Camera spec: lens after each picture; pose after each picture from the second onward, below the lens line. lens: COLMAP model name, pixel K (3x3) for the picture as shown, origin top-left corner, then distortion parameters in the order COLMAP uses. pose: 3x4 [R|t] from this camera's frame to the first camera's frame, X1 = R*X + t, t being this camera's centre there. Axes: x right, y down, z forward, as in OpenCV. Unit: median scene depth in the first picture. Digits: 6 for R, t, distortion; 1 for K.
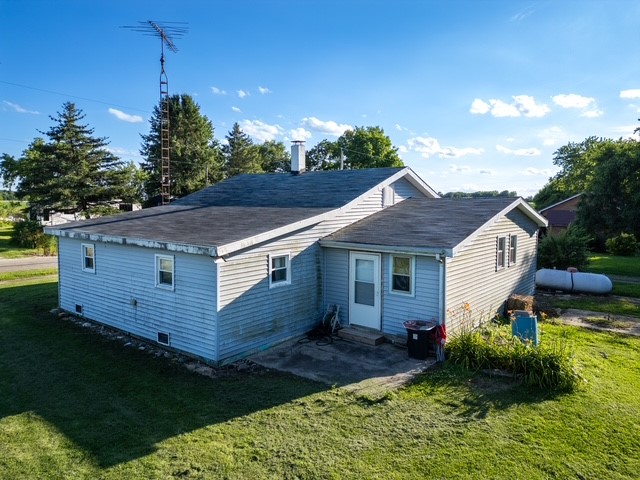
lens RADIAL K [[451.2, 0, 320.0], [0, 451.2, 240.0], [0, 0, 1]] dist [0.082767, -0.091135]
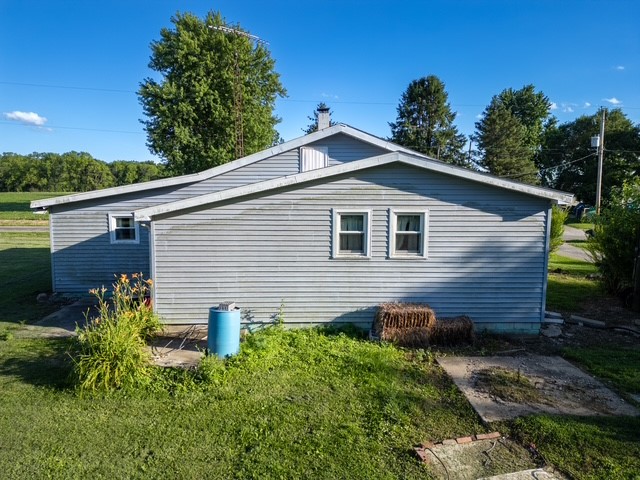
lens RADIAL K [[451.2, 0, 320.0], [0, 451.2, 240.0], [0, 0, 1]] dist [0.082767, -0.091135]
pose [[0.655053, 0.081604, -0.751163, 0.380551], [-0.067945, 0.996485, 0.049003, 0.001725], [0.752521, 0.018939, 0.658296, 0.218769]]
